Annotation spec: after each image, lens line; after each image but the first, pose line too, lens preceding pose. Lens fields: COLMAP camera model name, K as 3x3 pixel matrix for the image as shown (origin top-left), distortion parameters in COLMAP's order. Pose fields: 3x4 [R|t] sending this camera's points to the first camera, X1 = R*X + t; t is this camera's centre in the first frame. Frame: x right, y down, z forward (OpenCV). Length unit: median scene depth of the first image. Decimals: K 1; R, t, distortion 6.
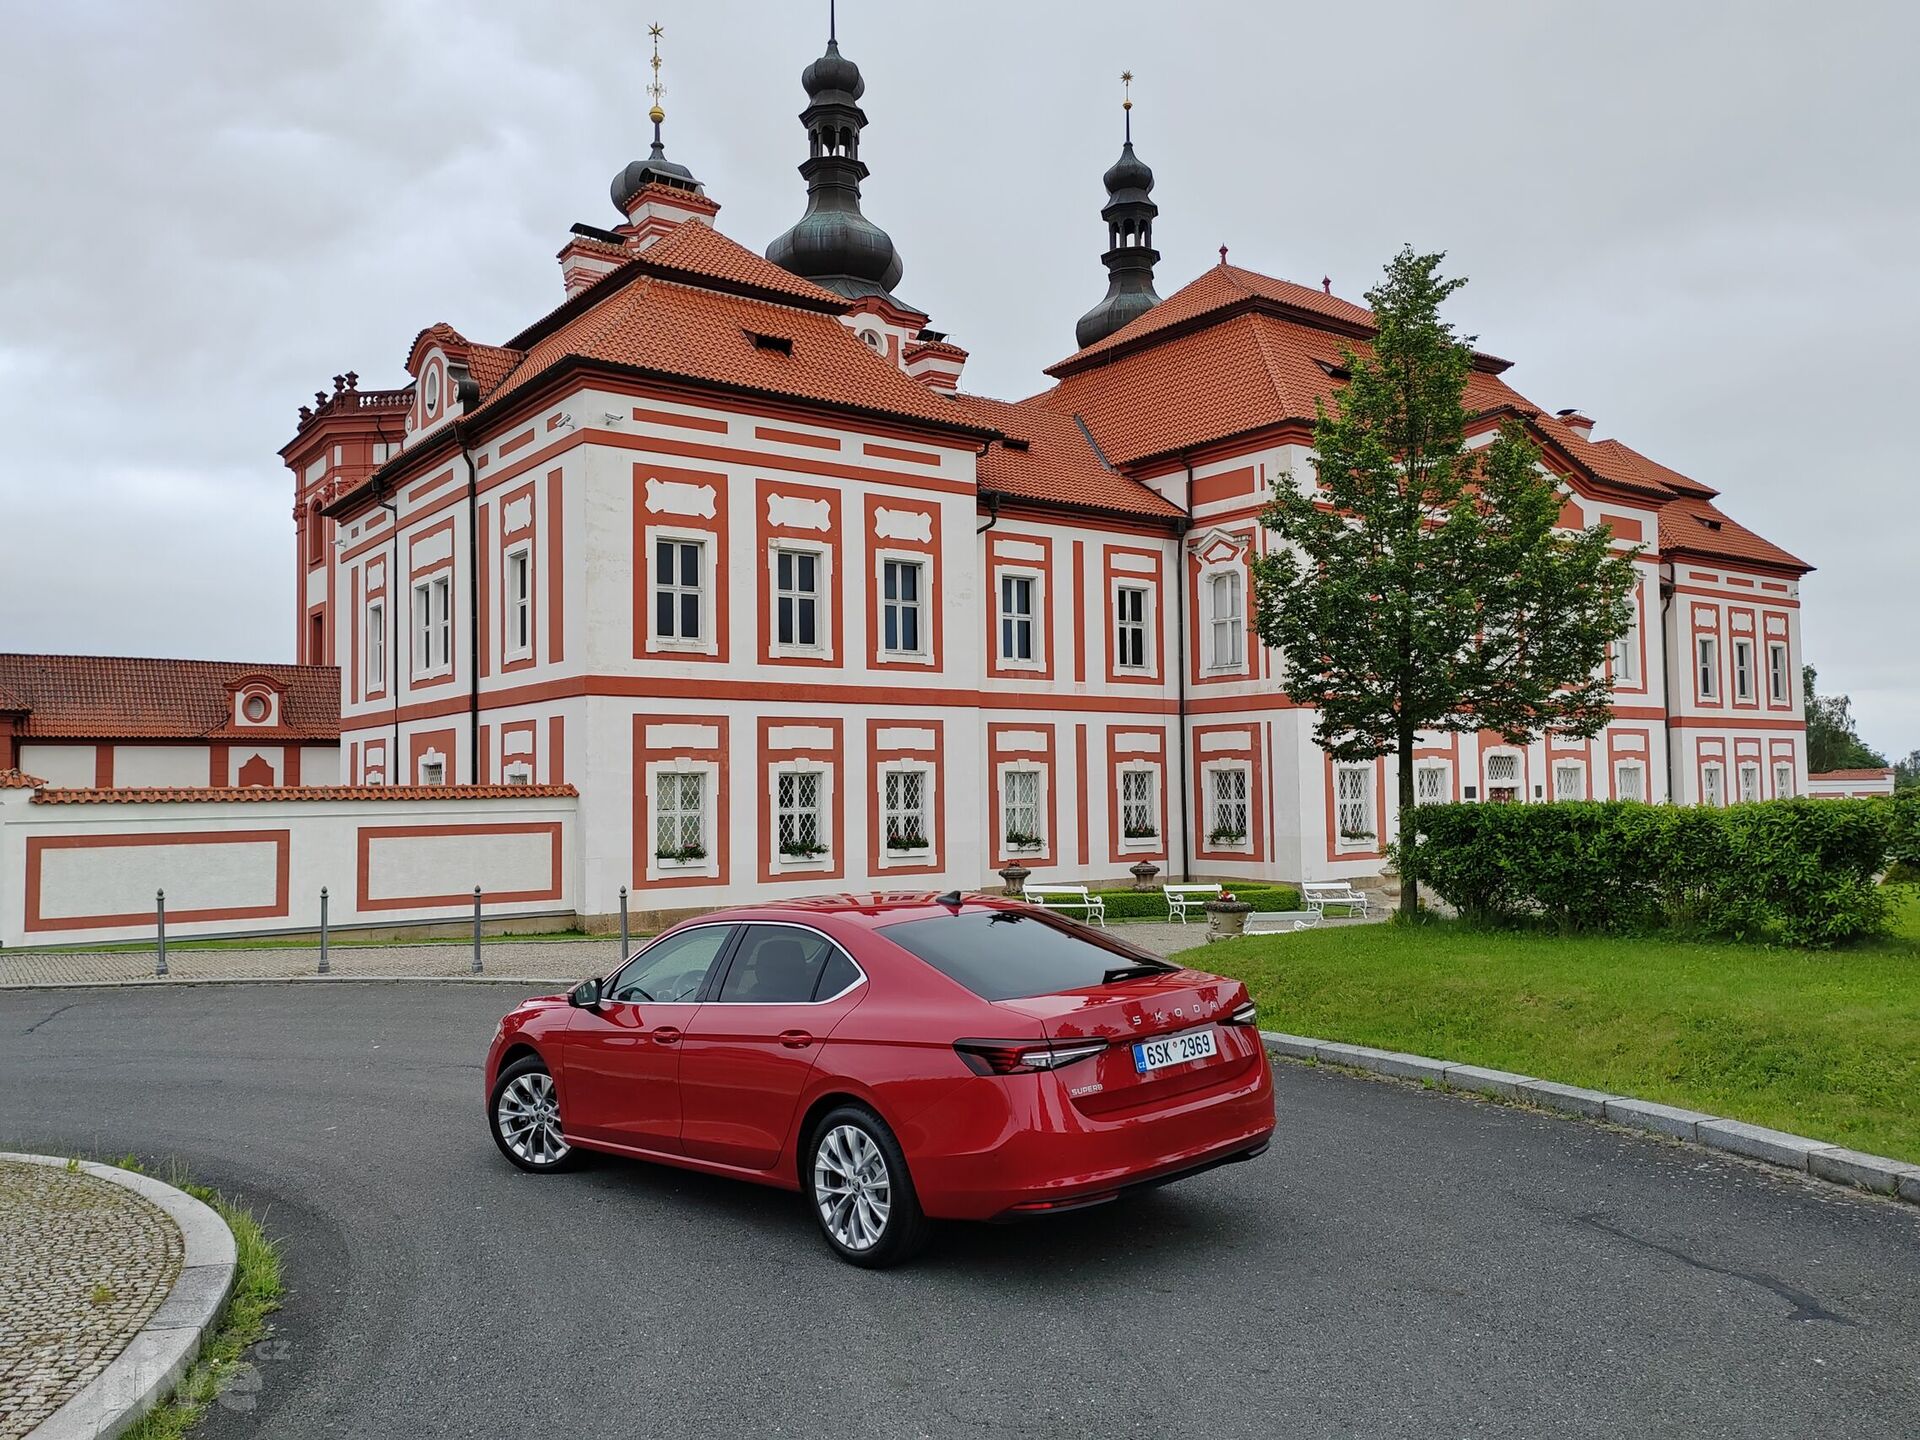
lens RADIAL K [[1481.6, 0, 960.0], [0, 1481.6, 720.0], [0, 0, 1]] dist [0.025699, 0.019365]
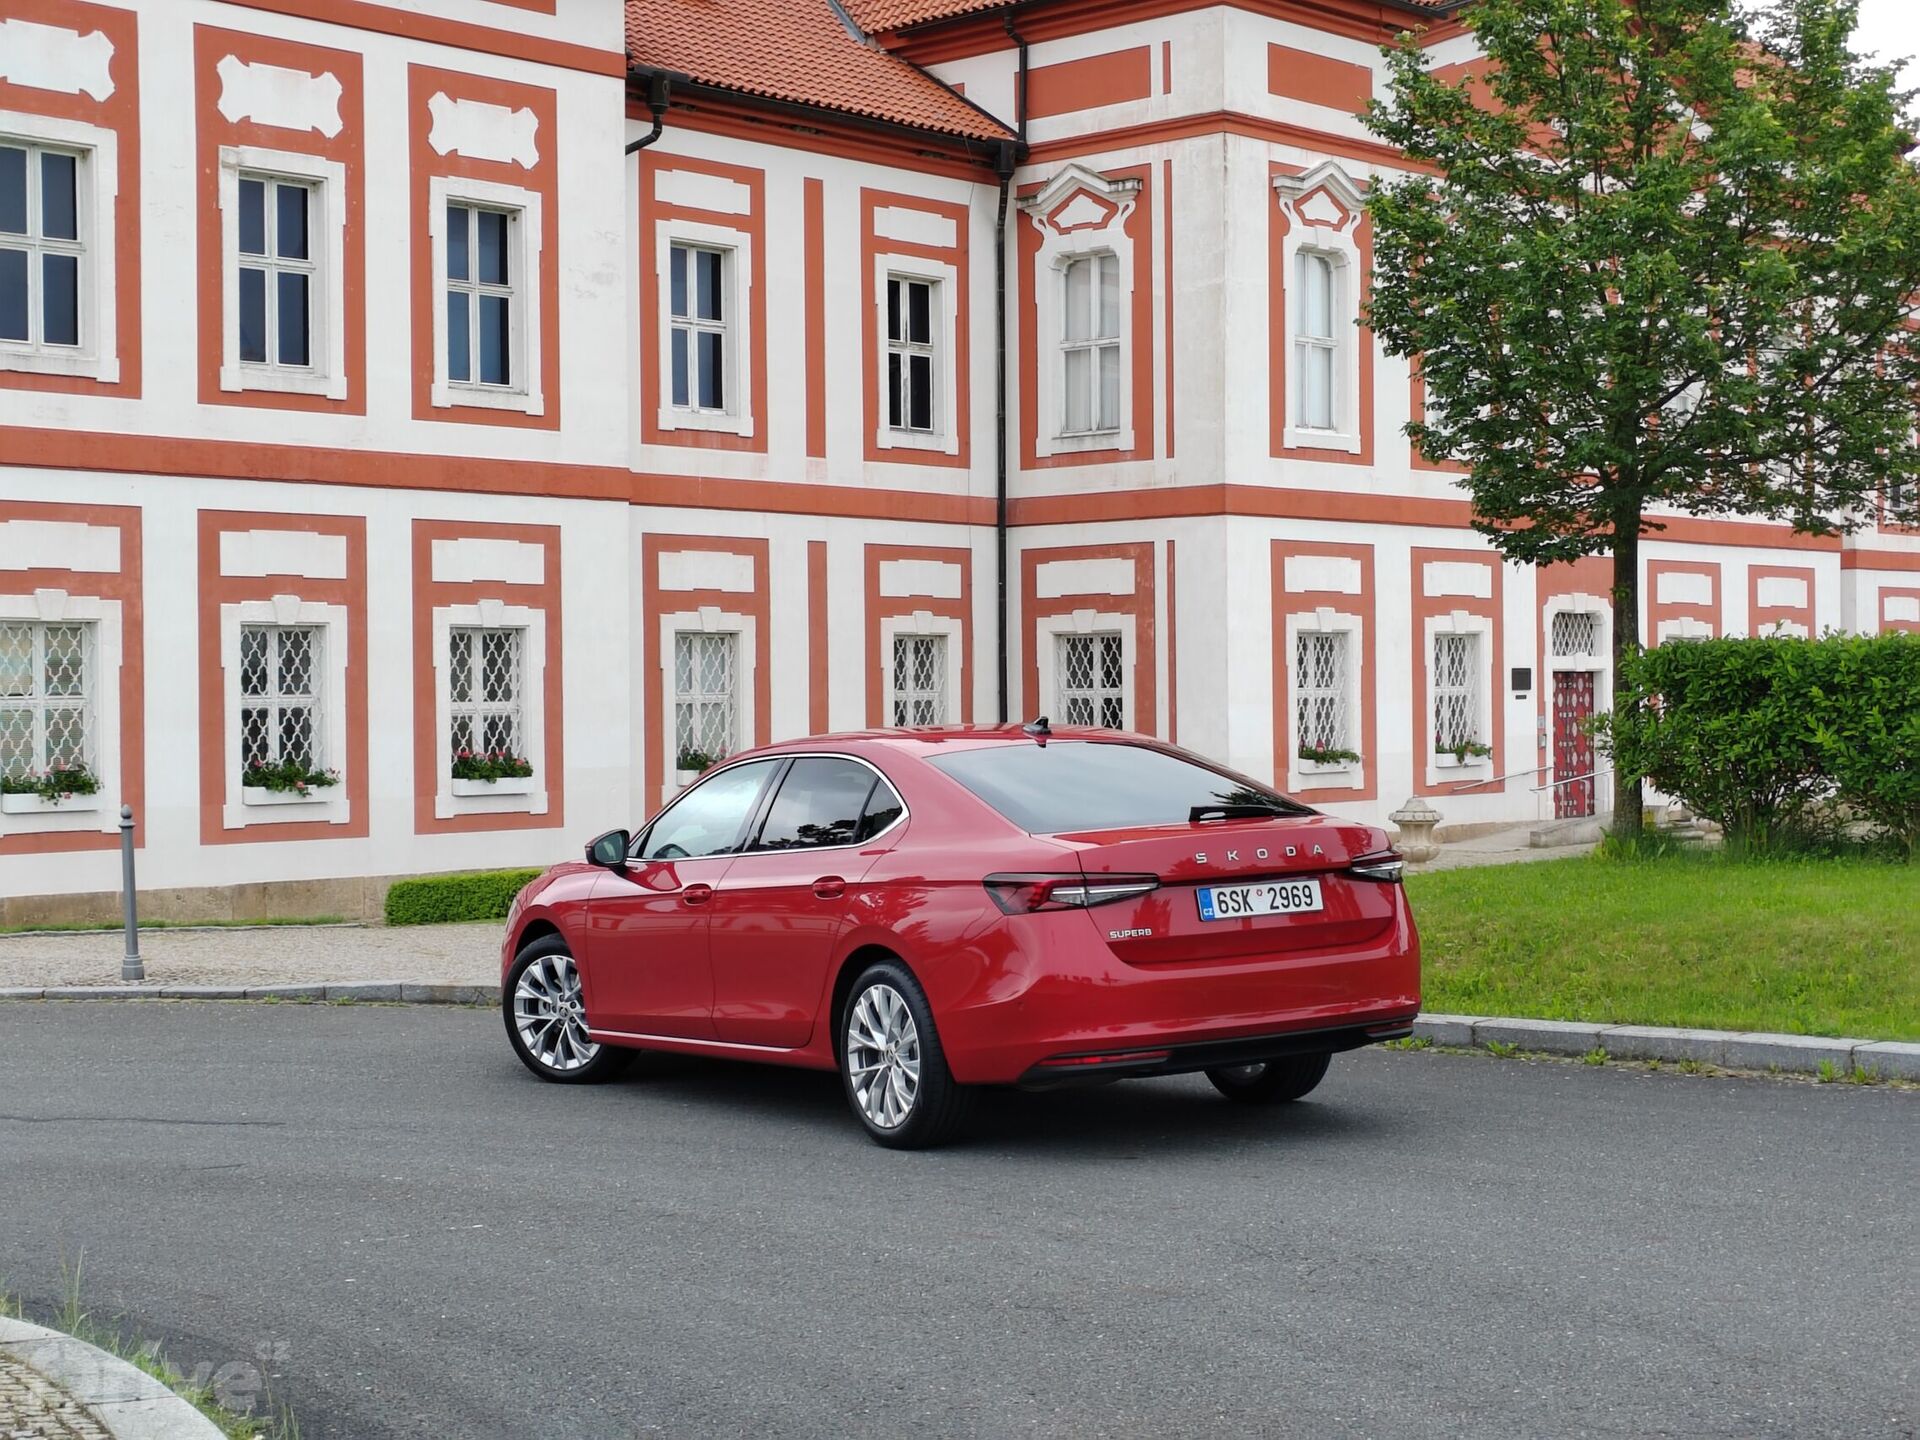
lens RADIAL K [[2959.7, 0, 960.0], [0, 2959.7, 720.0], [0, 0, 1]] dist [0.172898, -1.293410]
pose [[0.982794, 0.001794, 0.184697, -0.064319], [-0.011299, 0.998664, 0.050427, 0.013689], [-0.184360, -0.051646, 0.981501, -0.020911]]
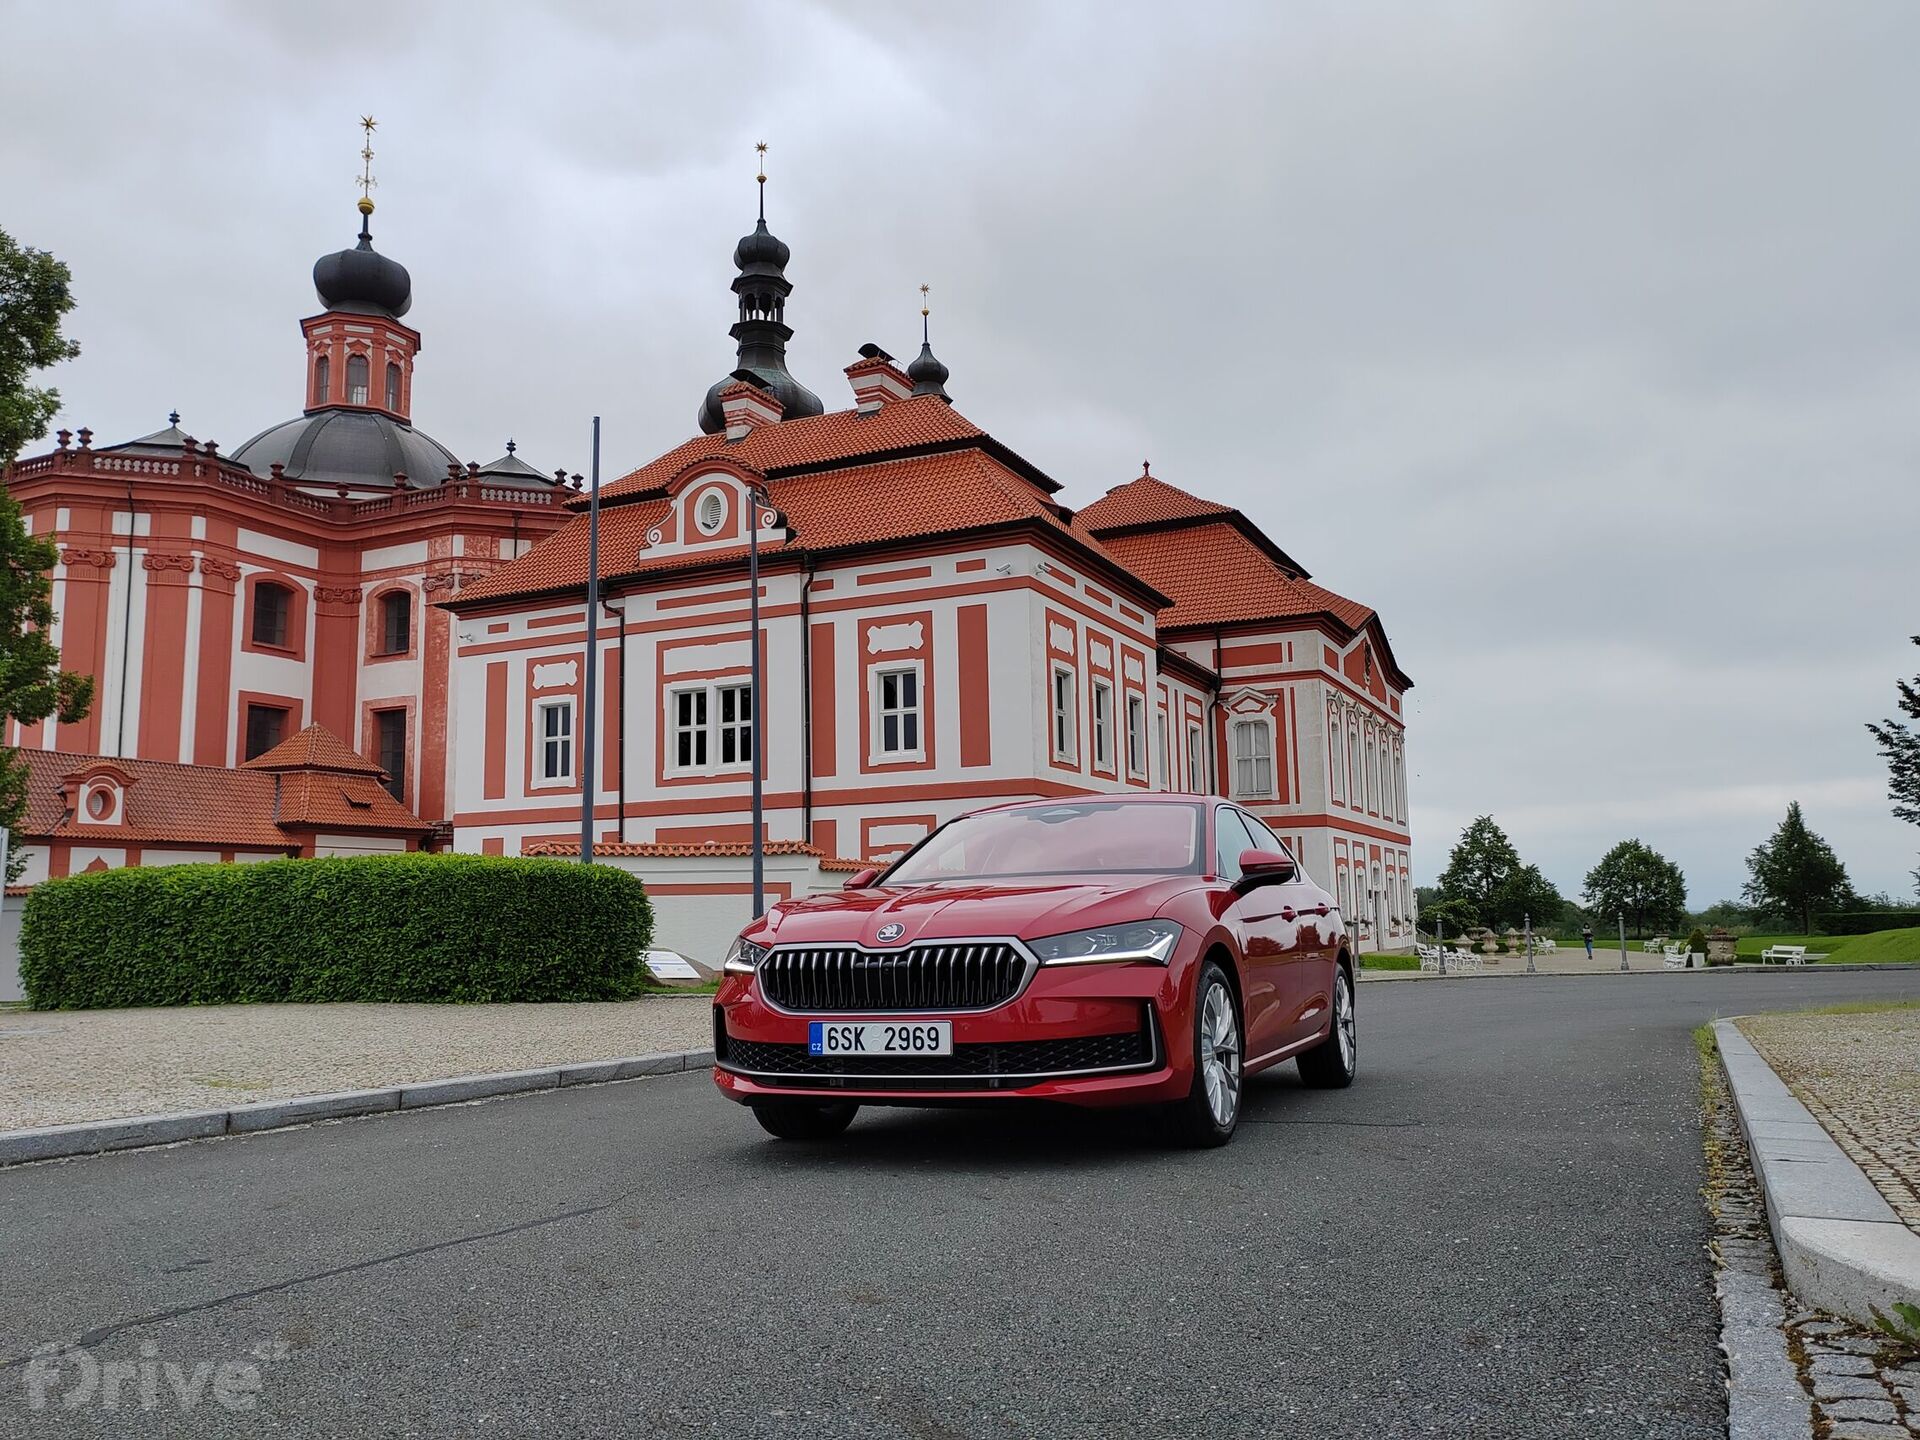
lens RADIAL K [[1496.2, 0, 960.0], [0, 1496.2, 720.0], [0, 0, 1]] dist [0.046570, 0.003730]
pose [[0.883717, 0.060914, 0.464041, -0.738893], [-0.017056, 0.995027, -0.098135, 0.036816], [-0.467711, 0.078809, 0.880361, -0.041543]]
